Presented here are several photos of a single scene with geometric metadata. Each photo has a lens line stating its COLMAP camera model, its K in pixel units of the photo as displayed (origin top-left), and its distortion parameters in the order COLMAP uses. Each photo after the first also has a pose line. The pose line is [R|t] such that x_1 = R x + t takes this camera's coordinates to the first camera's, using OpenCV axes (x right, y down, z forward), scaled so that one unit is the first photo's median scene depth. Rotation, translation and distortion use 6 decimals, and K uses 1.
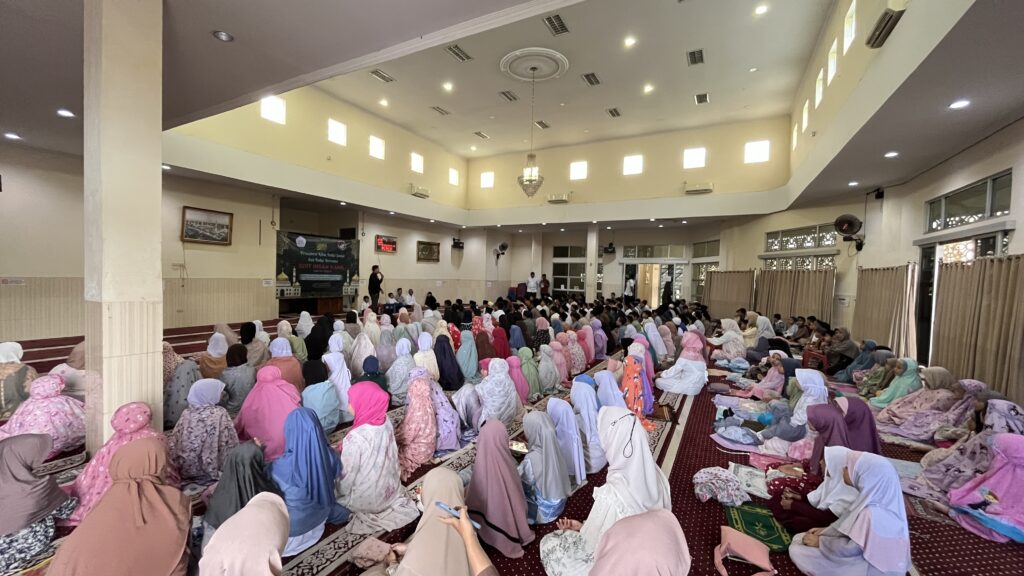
lens RADIAL K [[423.9, 0, 512.2], [0, 423.9, 286.1], [0, 0, 1]] dist [0.024483, 0.000161]
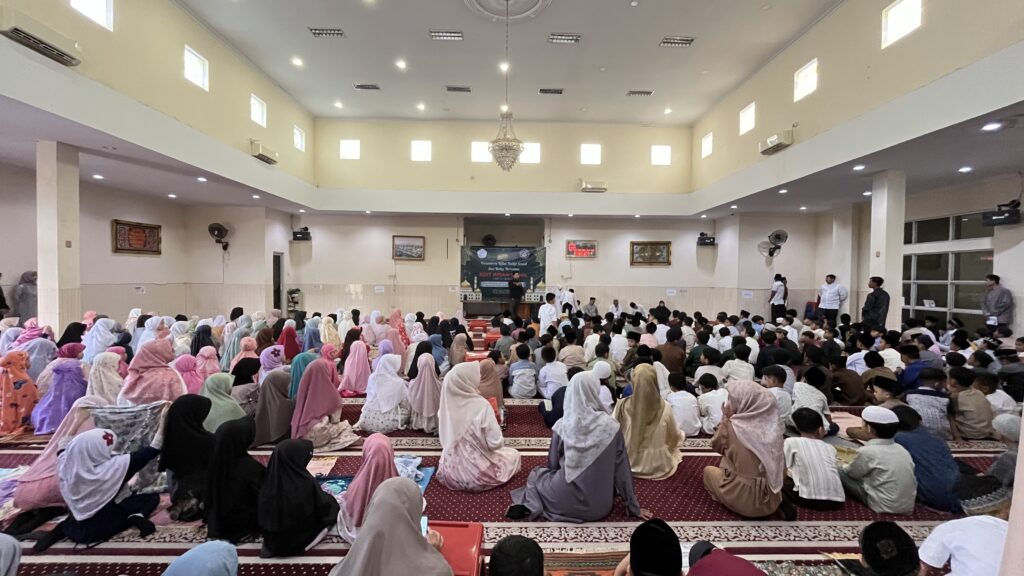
lens RADIAL K [[423.9, 0, 510.6], [0, 423.9, 285.9], [0, 0, 1]] dist [0.024483, 0.000161]
pose [[0.485855, -0.003383, -0.874033, 0.475595], [-0.019902, 0.999690, -0.014933, -0.000295], [0.873813, 0.024650, 0.485637, 0.444514]]
